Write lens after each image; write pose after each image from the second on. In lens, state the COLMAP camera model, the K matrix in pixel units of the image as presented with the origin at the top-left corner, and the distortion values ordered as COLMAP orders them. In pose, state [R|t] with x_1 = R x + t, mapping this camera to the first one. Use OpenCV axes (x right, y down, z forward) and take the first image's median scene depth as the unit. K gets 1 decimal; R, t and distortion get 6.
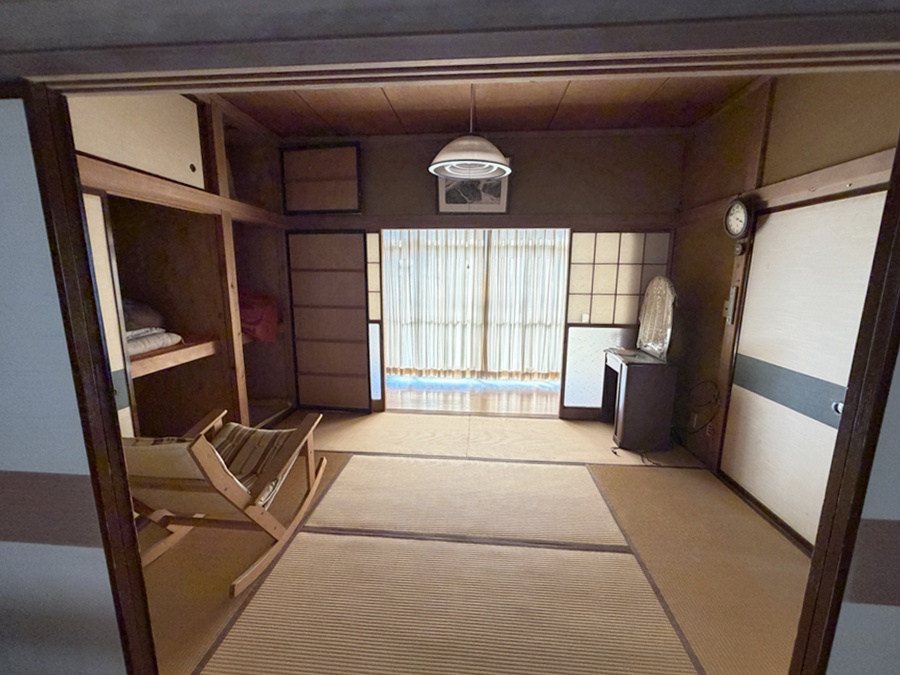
lens RADIAL K [[364.1, 0, 453.9], [0, 364.1, 339.3], [0, 0, 1]] dist [-0.003799, 0.001309]
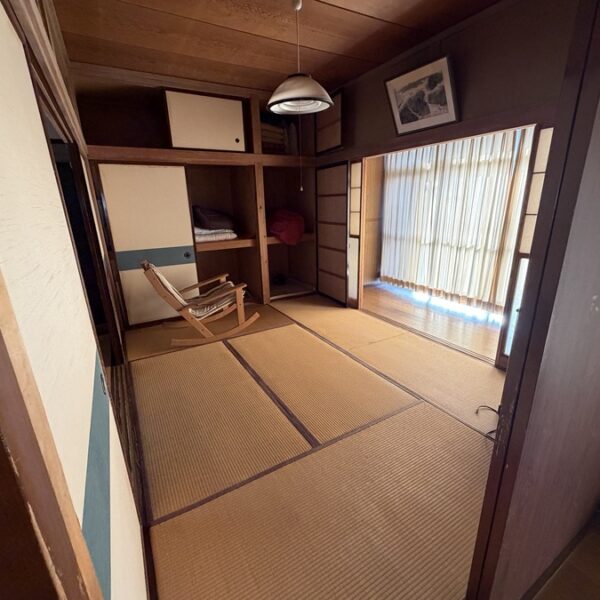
lens RADIAL K [[314.7, 0, 302.7], [0, 314.7, 298.7], [0, 0, 1]] dist [0.004666, 0.000689]
pose [[0.575724, 0.218425, -0.787929, 0.600619], [-0.117373, 0.975755, 0.184731, -0.018983], [0.809176, -0.013872, 0.587403, 0.220169]]
